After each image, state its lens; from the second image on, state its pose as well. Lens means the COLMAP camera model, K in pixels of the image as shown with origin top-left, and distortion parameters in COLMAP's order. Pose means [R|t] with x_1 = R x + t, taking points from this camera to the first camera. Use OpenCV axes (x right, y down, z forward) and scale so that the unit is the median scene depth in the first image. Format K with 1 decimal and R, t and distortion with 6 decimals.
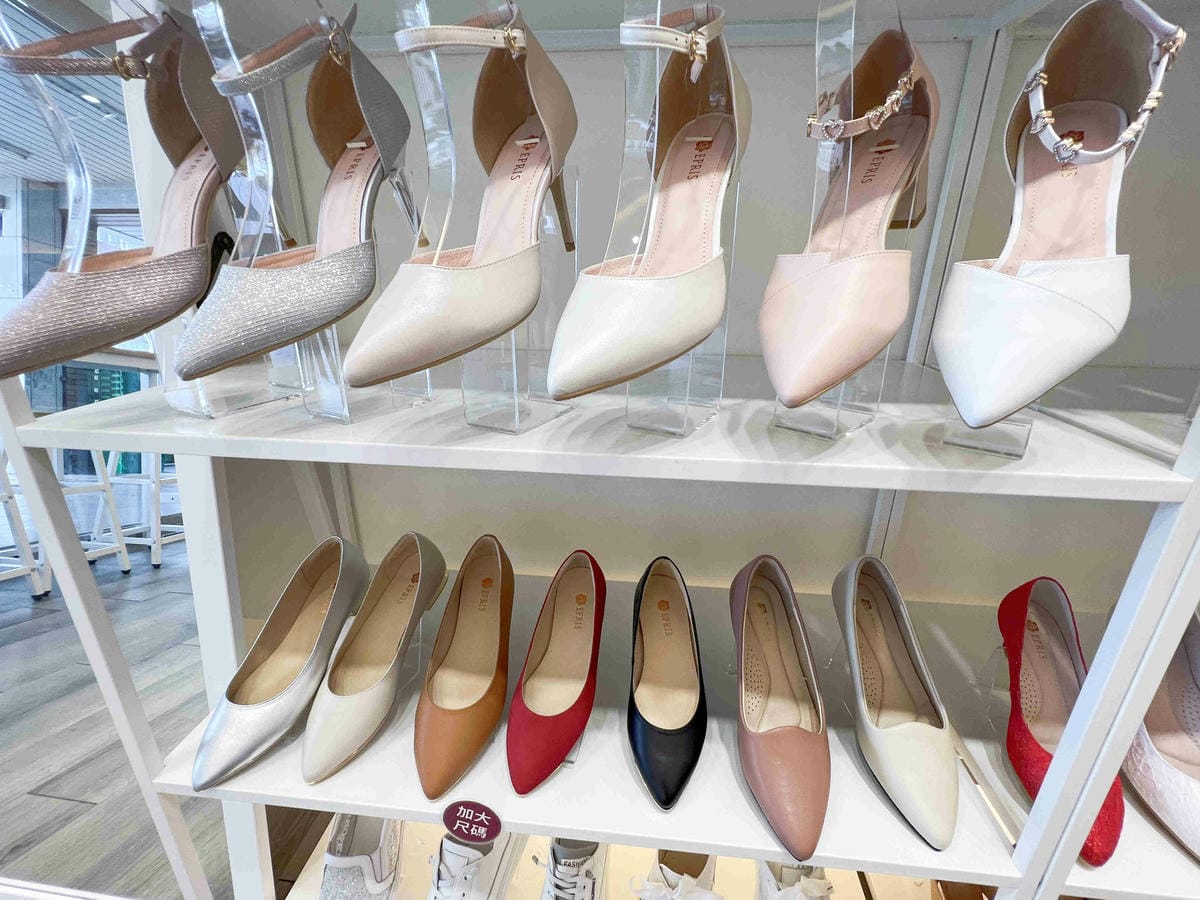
lens RADIAL K [[528.4, 0, 596.7], [0, 528.4, 447.0], [0, 0, 1]] dist [-0.004484, 0.000131]
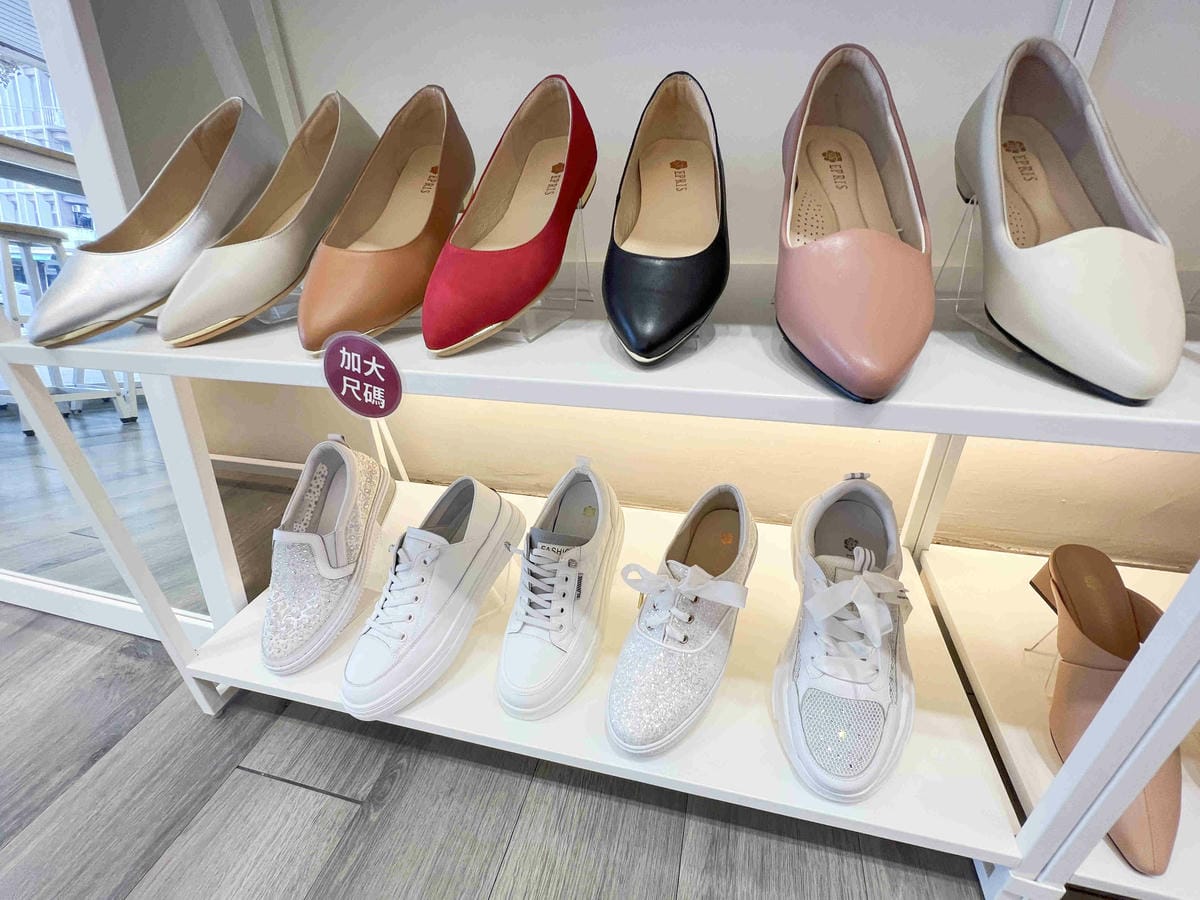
lens RADIAL K [[528.4, 0, 596.0], [0, 528.4, 447.2], [0, 0, 1]] dist [-0.004484, 0.000131]
pose [[0.989086, 0.033946, -0.143378, 0.130198], [-0.011482, 0.987897, 0.154685, 0.544315], [0.146894, -0.151351, 0.977505, 0.284098]]
